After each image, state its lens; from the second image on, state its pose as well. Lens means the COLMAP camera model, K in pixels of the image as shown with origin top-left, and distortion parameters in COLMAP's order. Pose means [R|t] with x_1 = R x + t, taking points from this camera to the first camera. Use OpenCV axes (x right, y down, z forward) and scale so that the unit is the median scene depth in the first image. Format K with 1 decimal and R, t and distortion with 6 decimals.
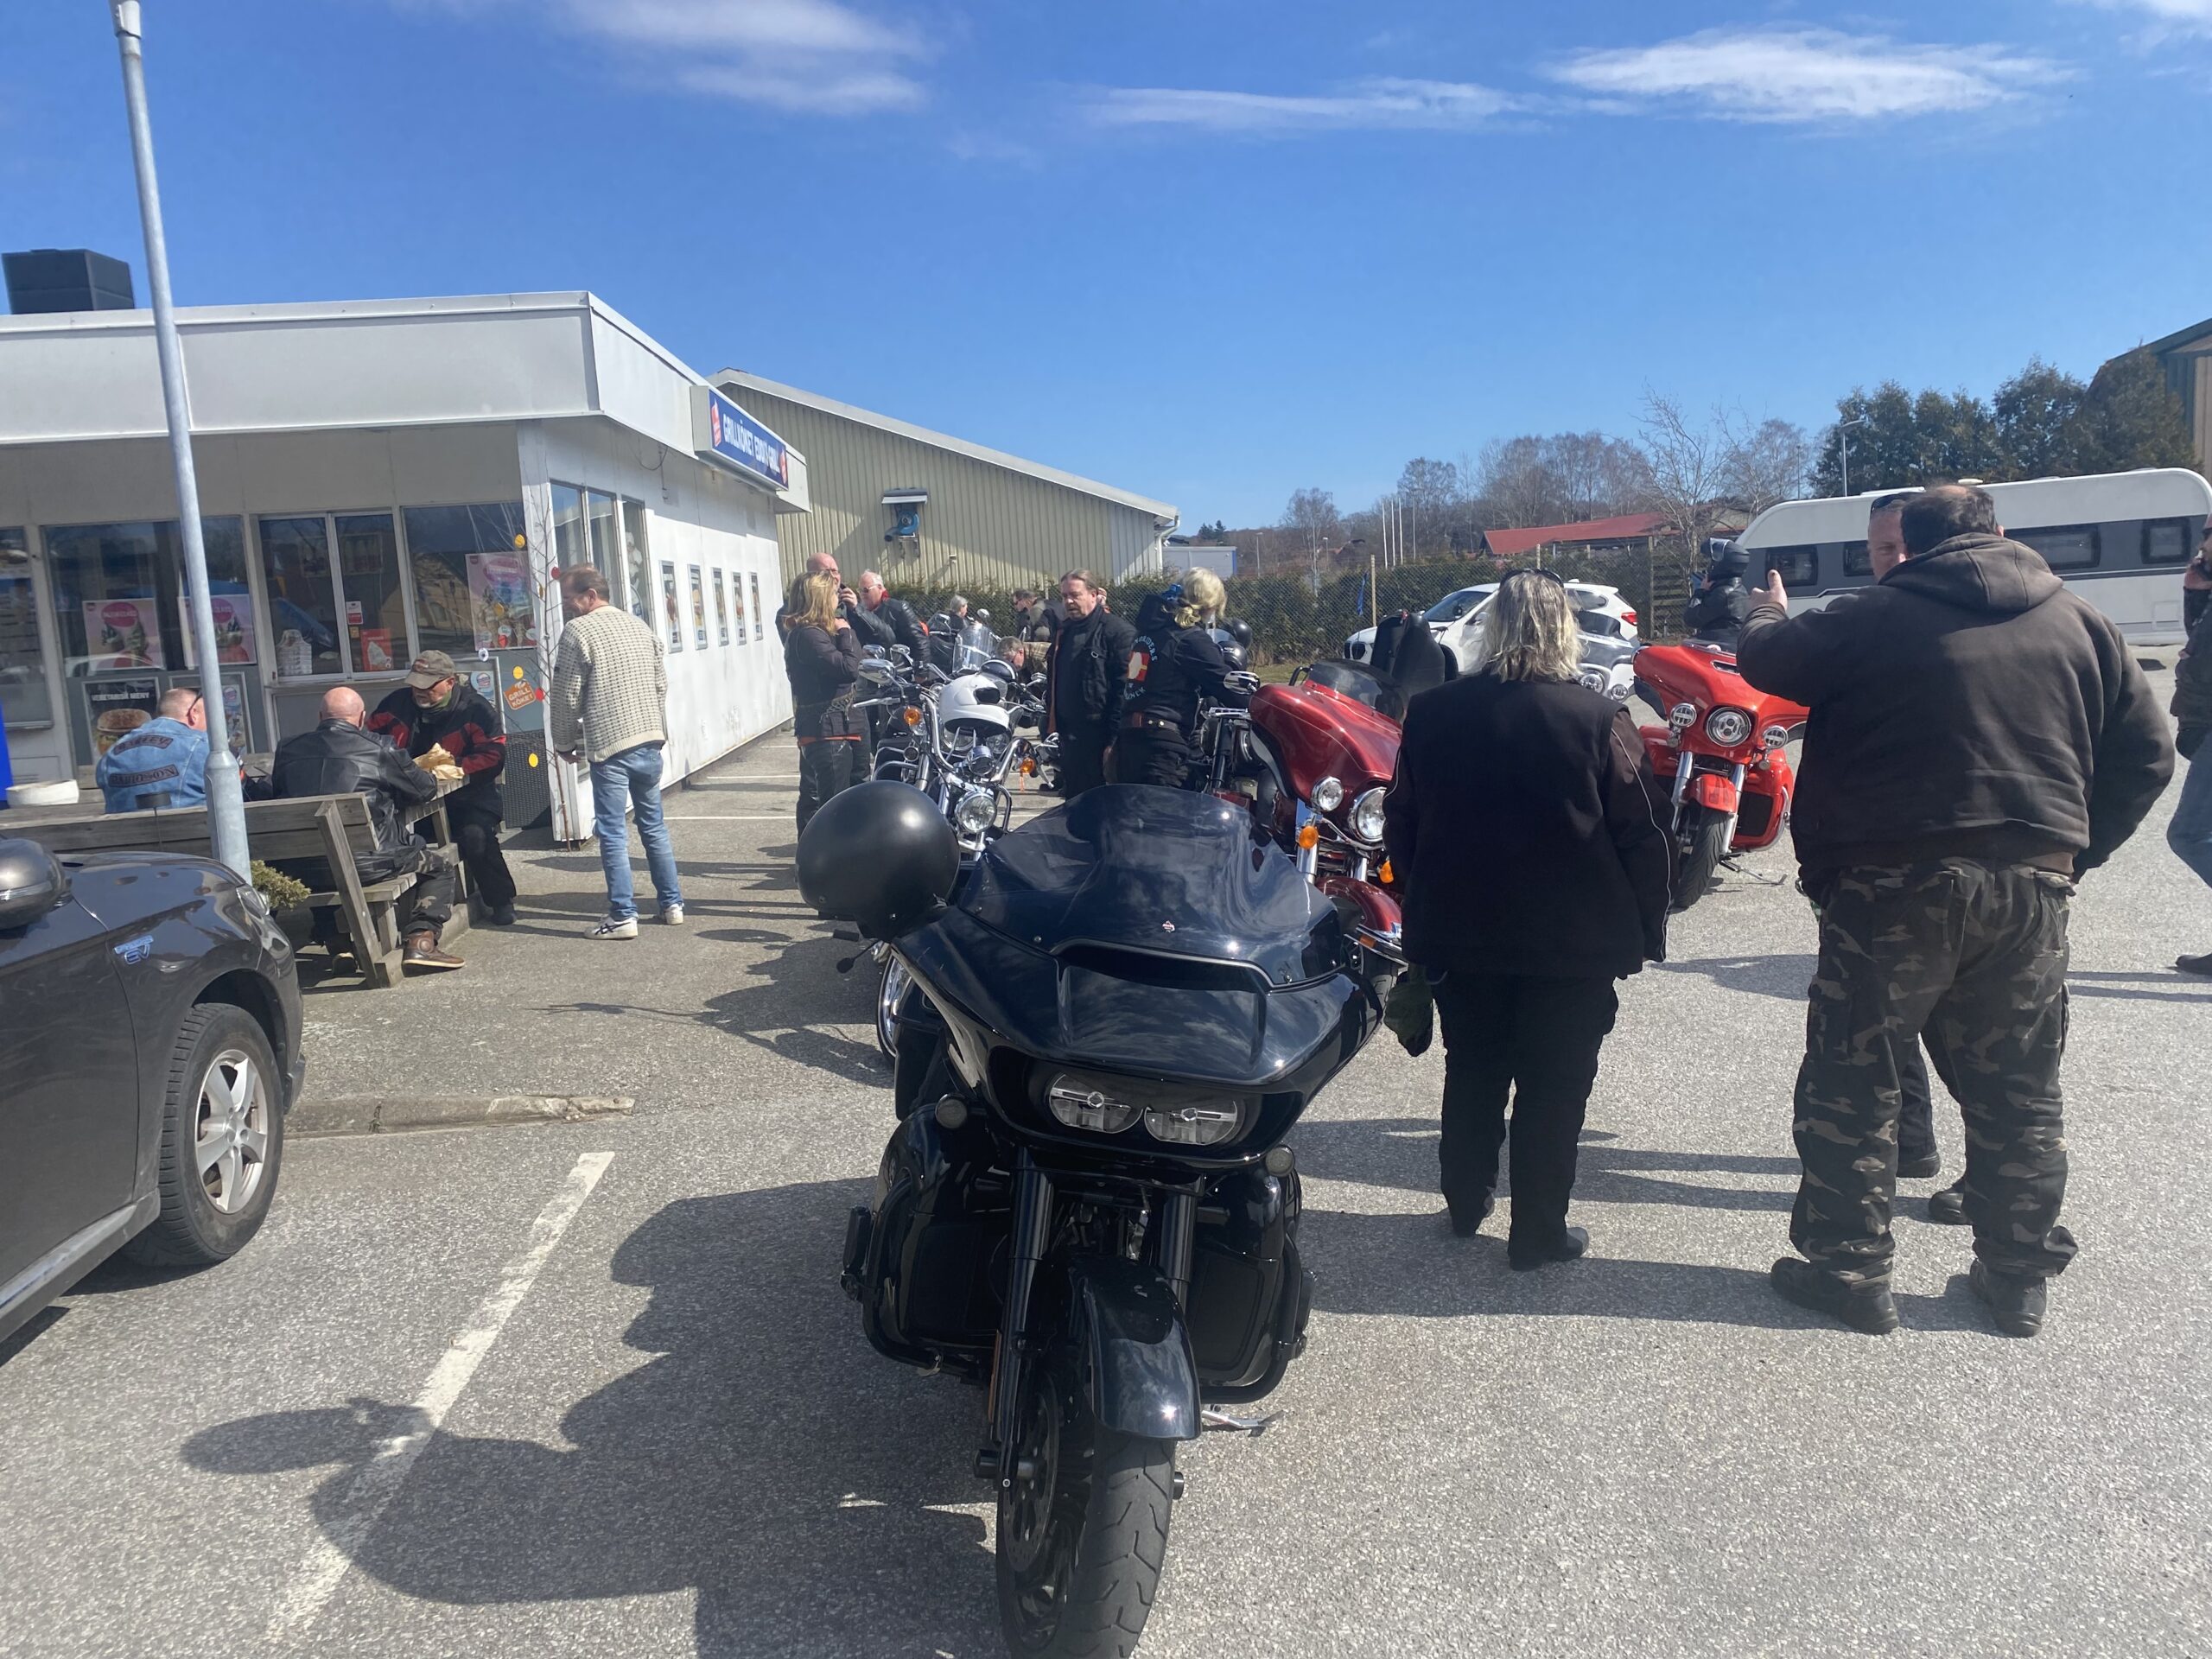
lens RADIAL K [[1663.0, 0, 1104.8], [0, 1663.0, 838.4], [0, 0, 1]] dist [0.028917, -0.035418]
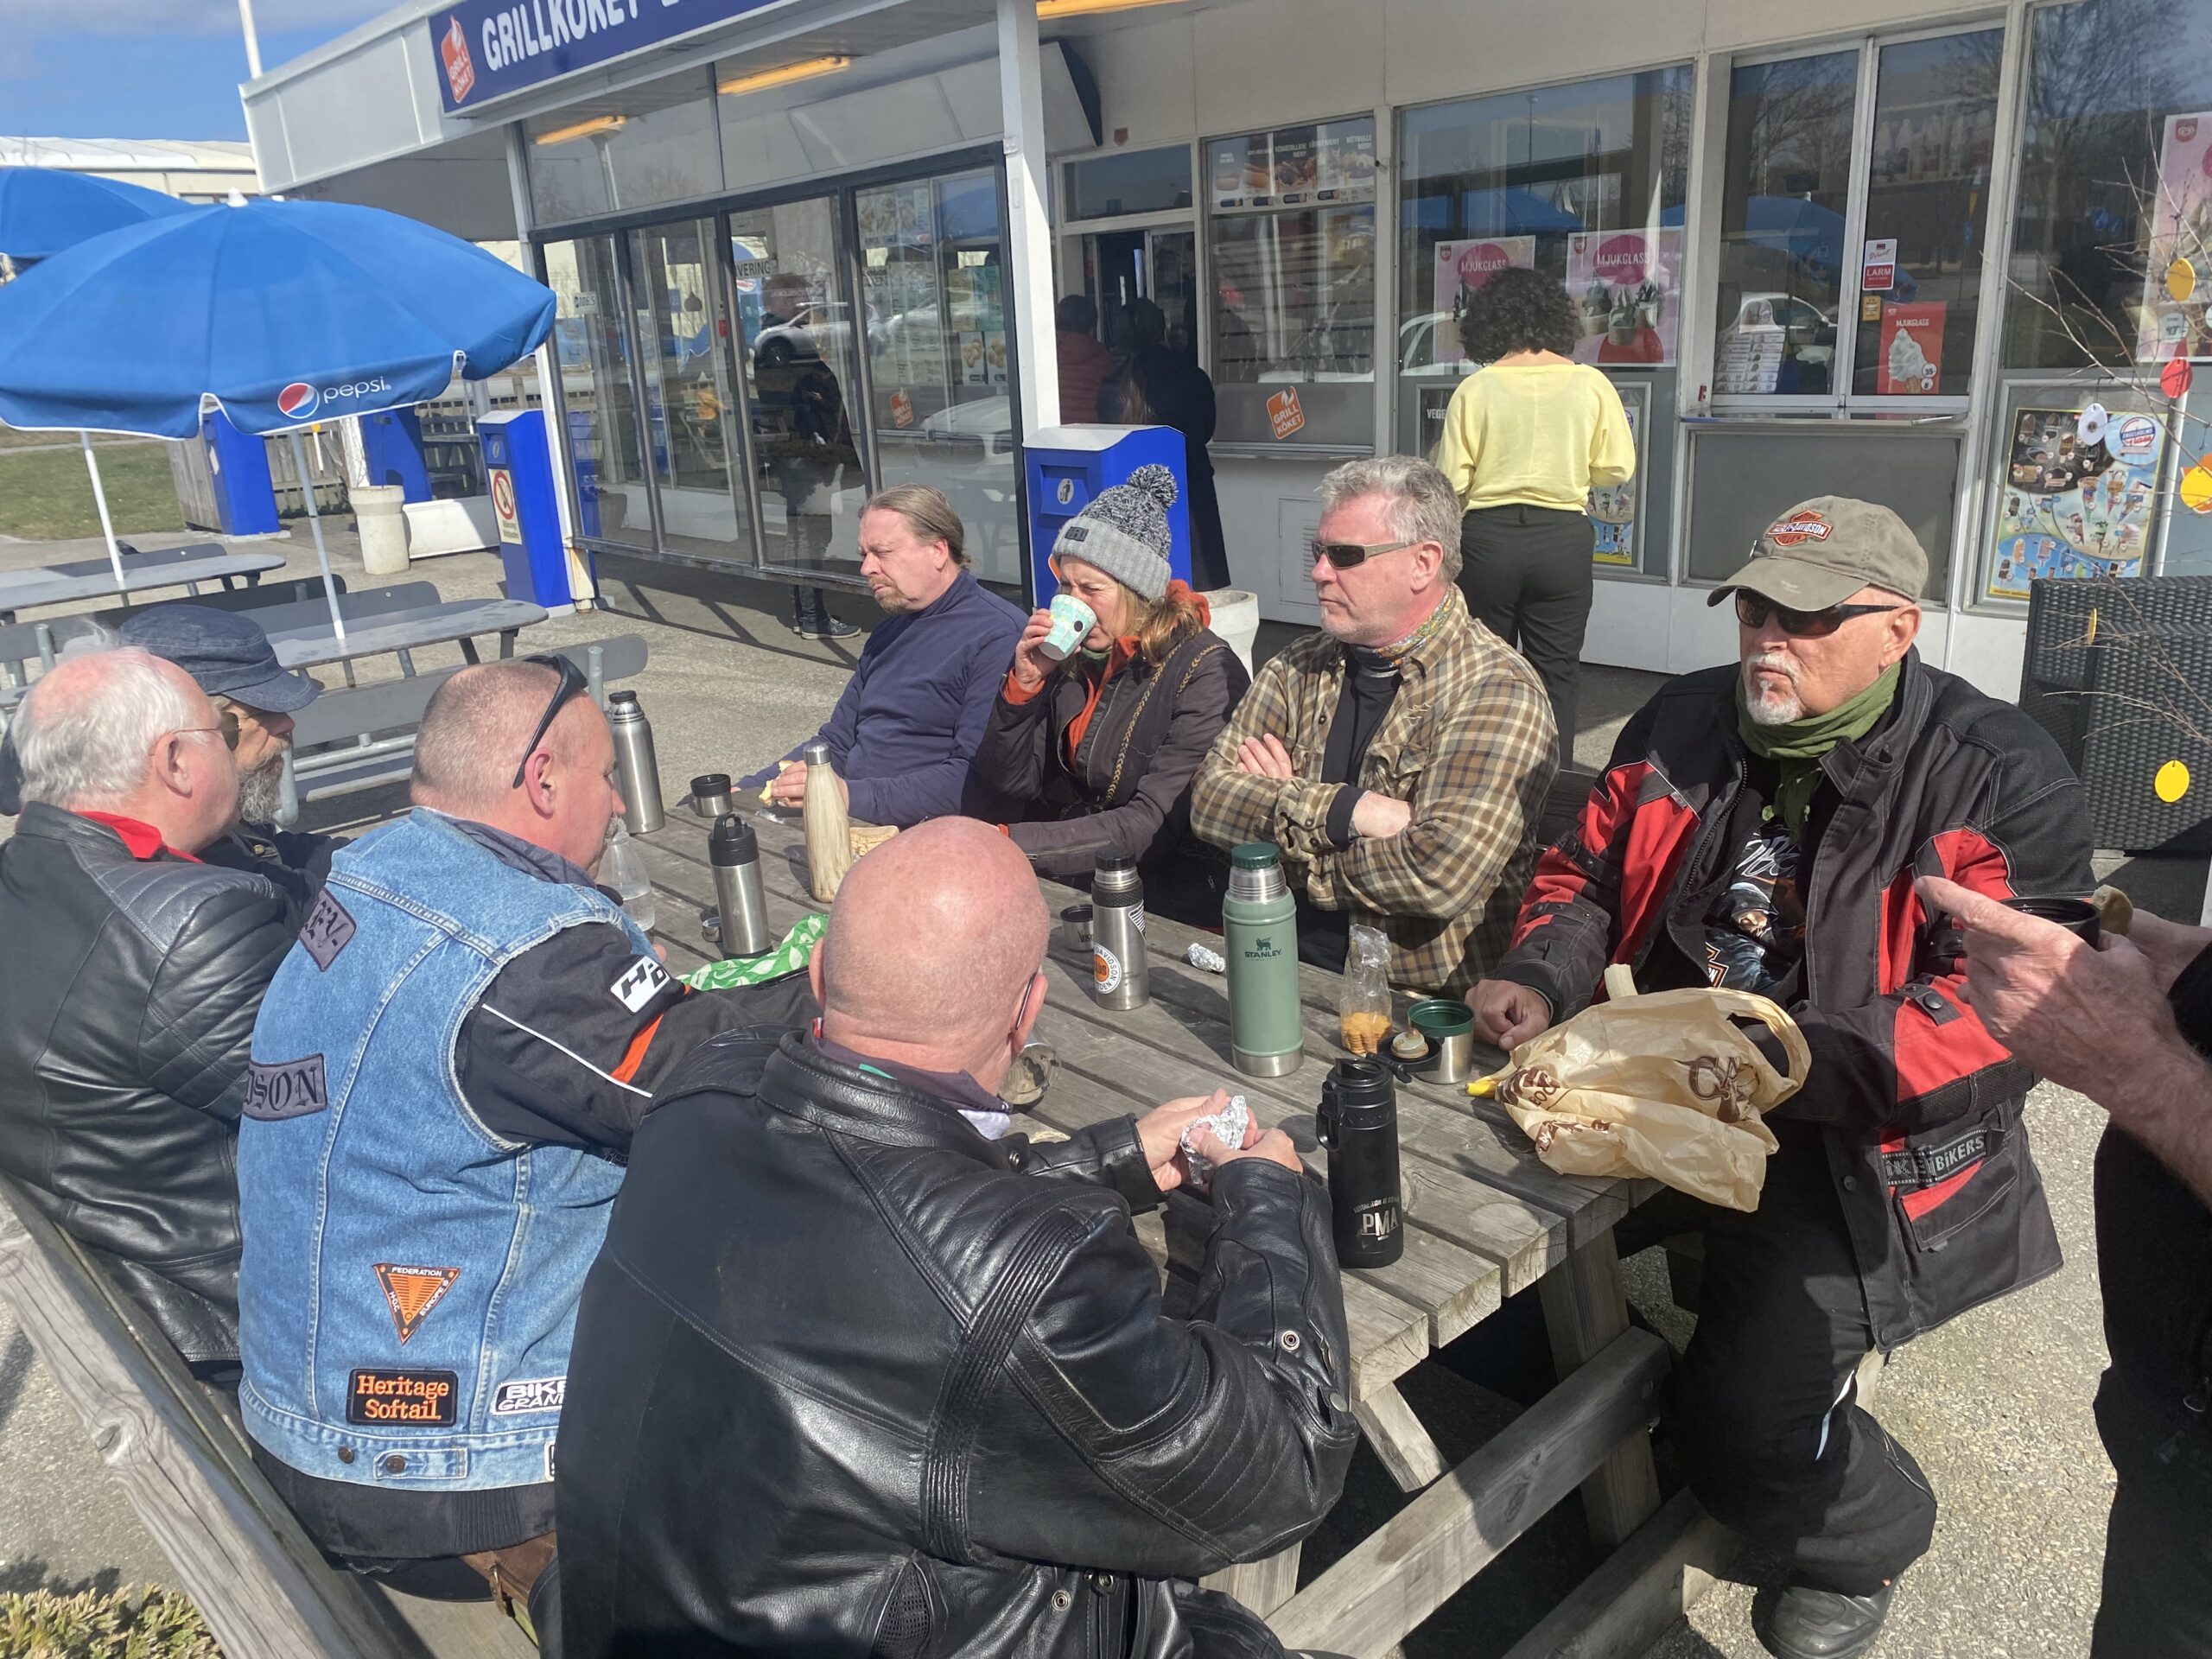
lens RADIAL K [[1663.0, 0, 1106.7], [0, 1663.0, 829.7], [0, 0, 1]] dist [0.028917, -0.035418]
pose [[0.604587, 0.261905, -0.752250, -0.186325], [-0.095963, 0.961469, 0.257621, -0.082875], [0.790737, -0.083566, 0.606425, 0.532615]]
